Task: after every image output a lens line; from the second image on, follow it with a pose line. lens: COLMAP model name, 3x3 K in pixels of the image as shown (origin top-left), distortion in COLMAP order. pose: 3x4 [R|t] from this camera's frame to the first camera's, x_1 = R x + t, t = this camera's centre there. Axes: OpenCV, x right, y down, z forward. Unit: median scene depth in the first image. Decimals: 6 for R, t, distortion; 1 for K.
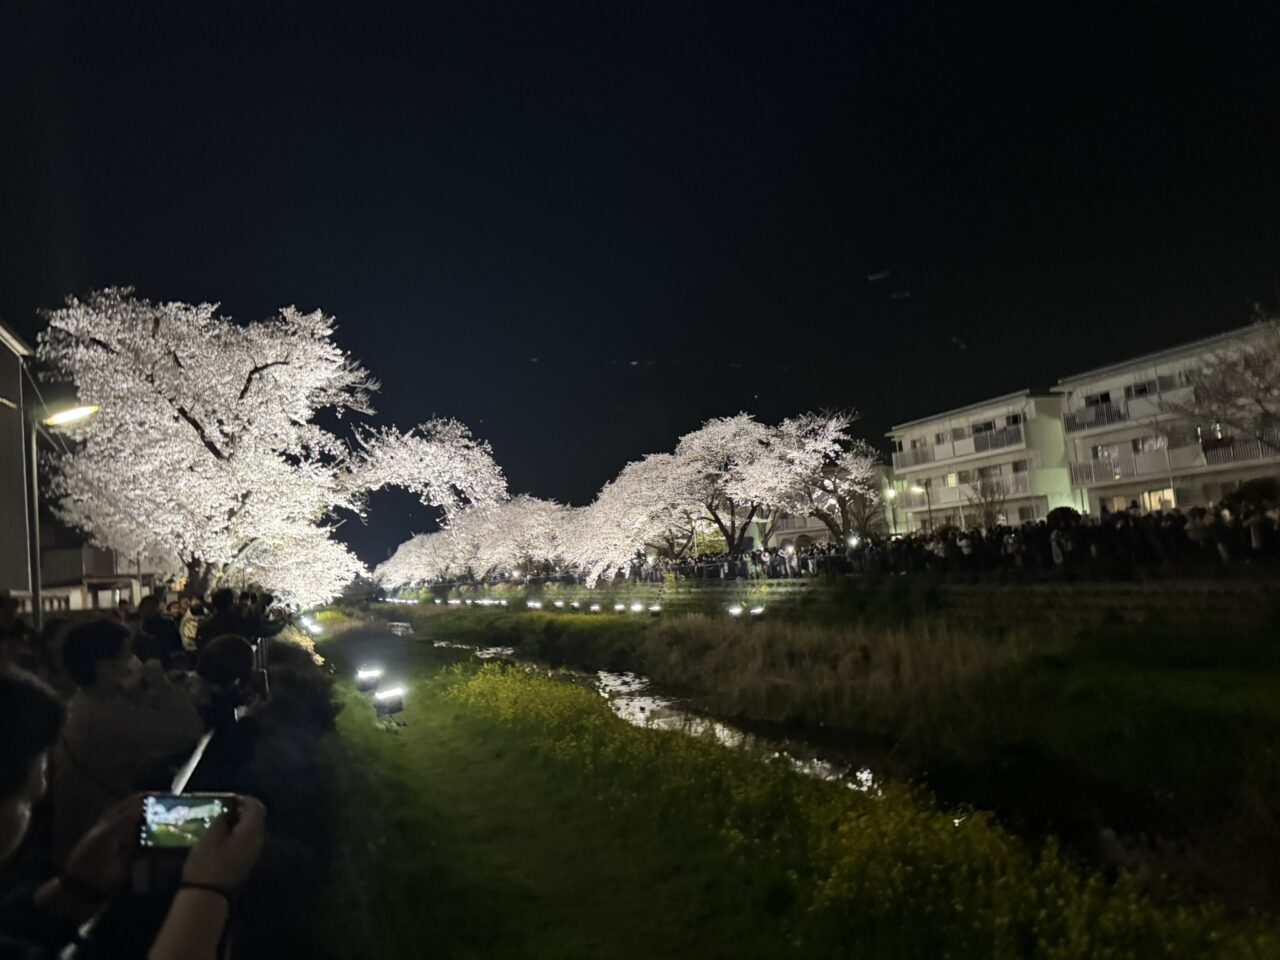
lens RADIAL K [[897.1, 0, 640.0], [0, 897.1, 480.0], [0, 0, 1]] dist [0.088474, -0.056639]
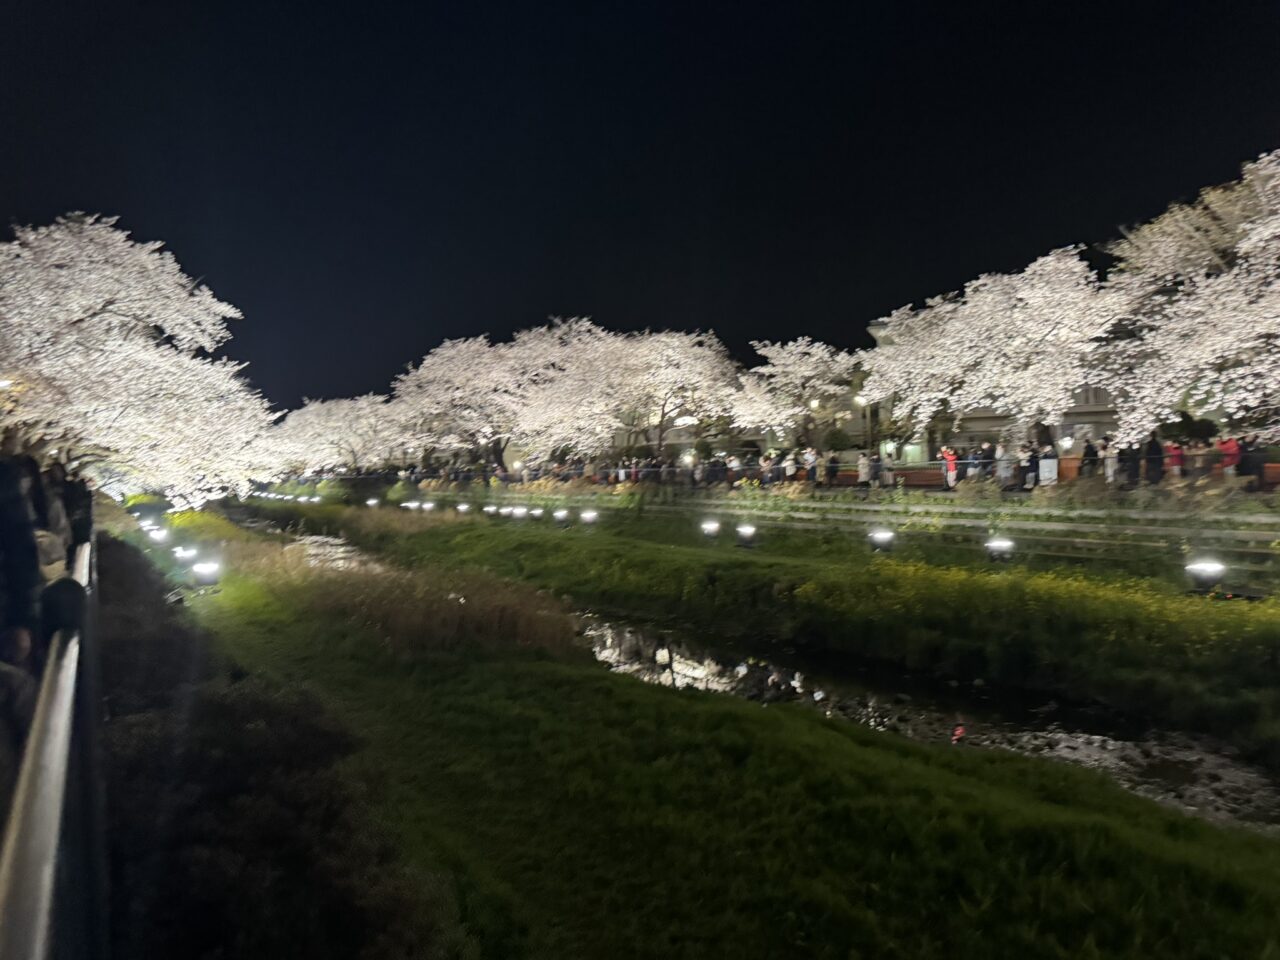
lens RADIAL K [[897.1, 0, 640.0], [0, 897.1, 480.0], [0, 0, 1]] dist [0.088474, -0.056639]
pose [[0.984434, 0.047356, 0.169256, -0.127466], [-0.064473, 0.993183, 0.097111, 0.040502], [-0.163503, -0.106512, 0.980776, 0.310662]]
